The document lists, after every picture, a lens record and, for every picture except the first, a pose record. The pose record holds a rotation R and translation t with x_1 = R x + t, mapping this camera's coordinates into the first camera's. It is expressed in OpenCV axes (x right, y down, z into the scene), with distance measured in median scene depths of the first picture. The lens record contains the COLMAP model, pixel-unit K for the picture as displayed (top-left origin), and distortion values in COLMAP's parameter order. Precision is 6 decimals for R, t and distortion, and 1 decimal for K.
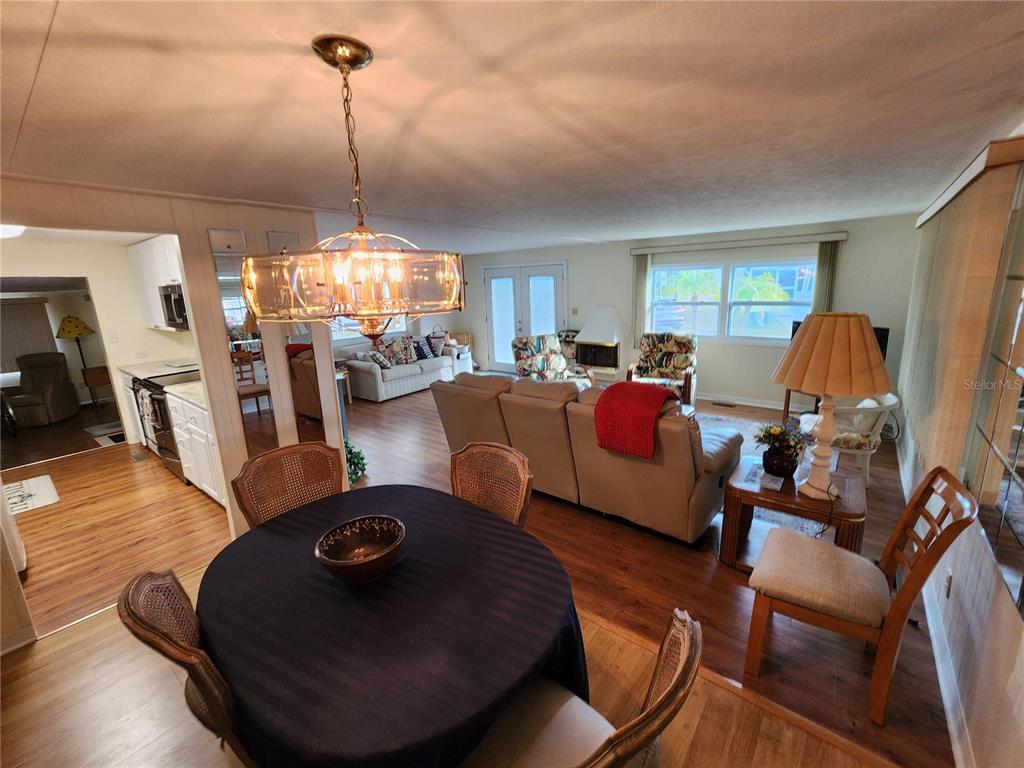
lens RADIAL K [[423.0, 0, 516.3], [0, 423.0, 378.2], [0, 0, 1]] dist [-0.001935, 0.000760]
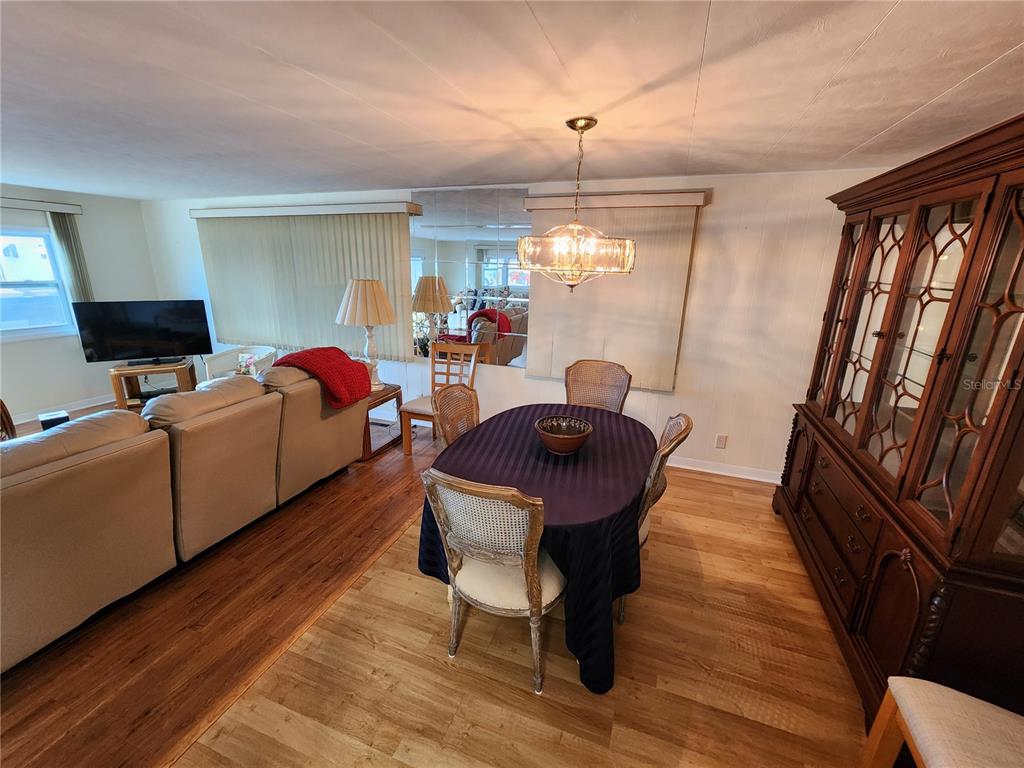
lens RADIAL K [[423.0, 0, 516.5], [0, 423.0, 378.8], [0, 0, 1]] dist [-0.001935, 0.000760]
pose [[-0.311228, -0.228686, 0.922410, -0.684109], [0.189954, 0.936058, 0.296162, -0.105147], [-0.931158, 0.267390, -0.247888, 0.614129]]
